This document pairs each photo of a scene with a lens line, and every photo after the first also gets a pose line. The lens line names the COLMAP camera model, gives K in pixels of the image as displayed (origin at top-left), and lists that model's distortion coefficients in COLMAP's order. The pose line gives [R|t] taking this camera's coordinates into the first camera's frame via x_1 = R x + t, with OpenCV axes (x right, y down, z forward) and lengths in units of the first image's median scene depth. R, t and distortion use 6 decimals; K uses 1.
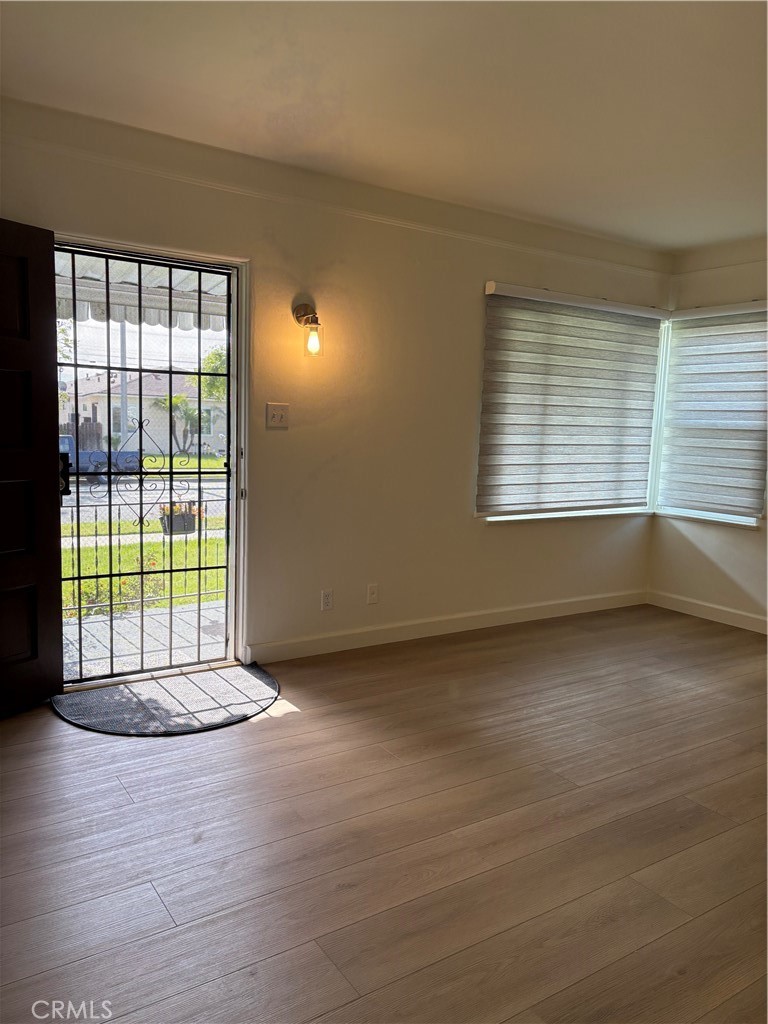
lens RADIAL K [[773.7, 0, 384.0], [0, 773.7, 512.0], [0, 0, 1]] dist [0.064846, -0.078902]
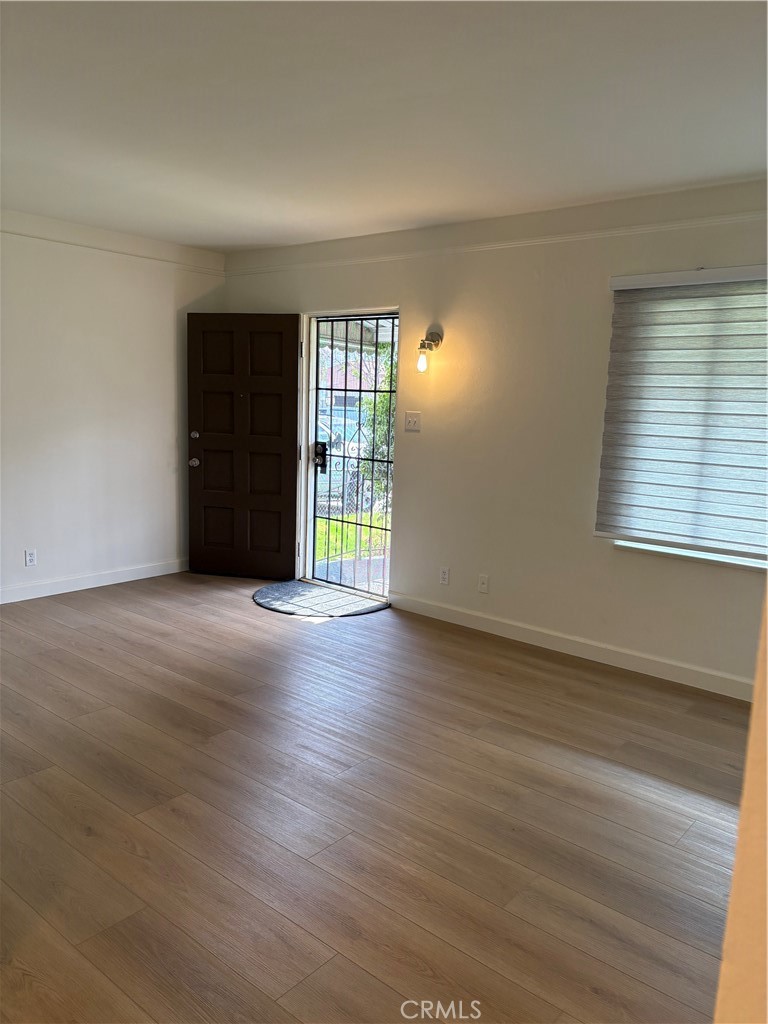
lens RADIAL K [[773.7, 0, 384.0], [0, 773.7, 512.0], [0, 0, 1]] dist [0.064846, -0.078902]
pose [[0.273530, 0.116780, -0.954748, 1.093882], [-0.145493, 0.986205, 0.078945, -0.068042], [0.950796, 0.117316, 0.286747, 0.591061]]
